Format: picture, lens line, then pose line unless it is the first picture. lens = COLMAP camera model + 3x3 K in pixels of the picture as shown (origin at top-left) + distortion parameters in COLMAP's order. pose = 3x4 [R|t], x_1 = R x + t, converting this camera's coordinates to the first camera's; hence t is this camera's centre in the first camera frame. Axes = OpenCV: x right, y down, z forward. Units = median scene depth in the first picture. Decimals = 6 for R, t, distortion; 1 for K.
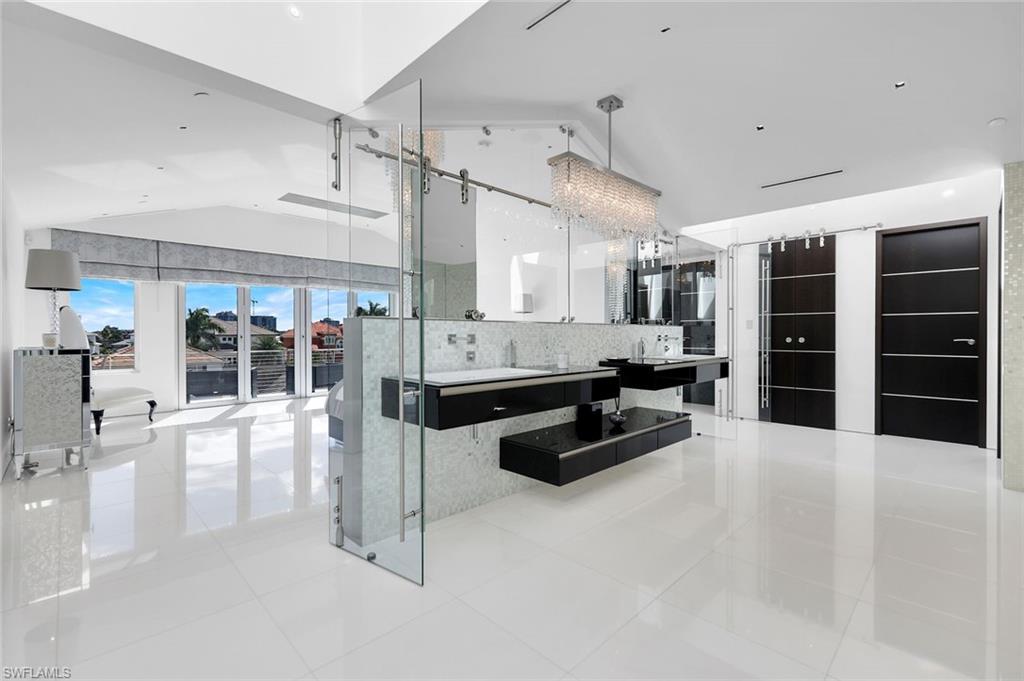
lens RADIAL K [[450.5, 0, 506.8], [0, 450.5, 337.7], [0, 0, 1]] dist [0.001544, -0.000114]
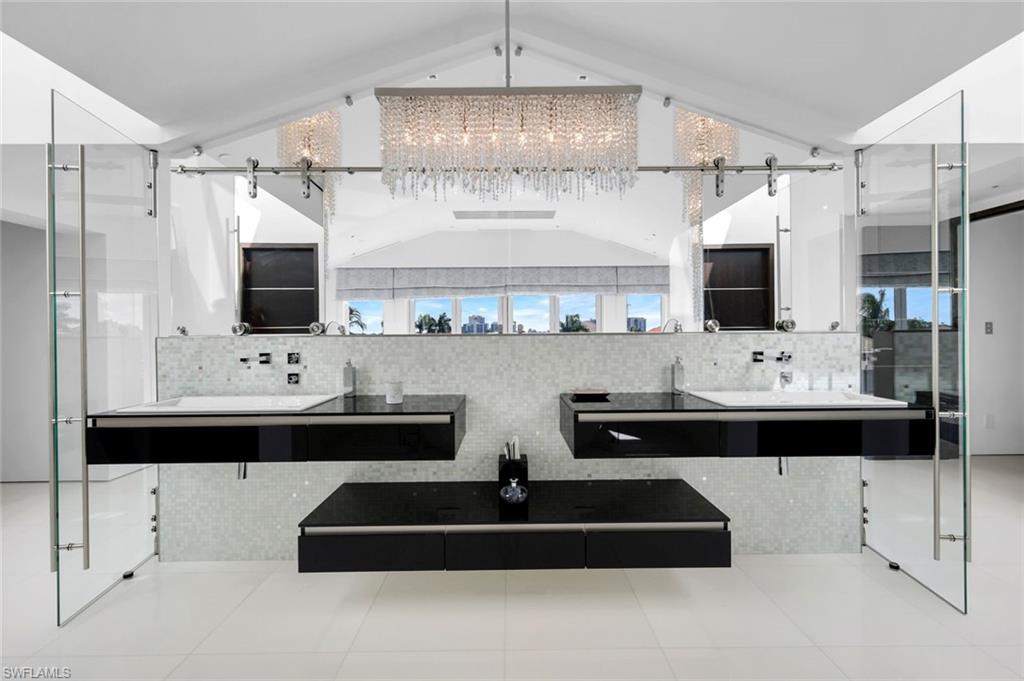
lens RADIAL K [[450.5, 0, 506.8], [0, 450.5, 337.7], [0, 0, 1]] dist [0.001544, -0.000114]
pose [[0.719627, -0.001426, -0.694360, 0.790207], [0.001451, 0.999999, -0.000550, -0.034559], [0.694360, -0.000612, 0.719628, 0.671261]]
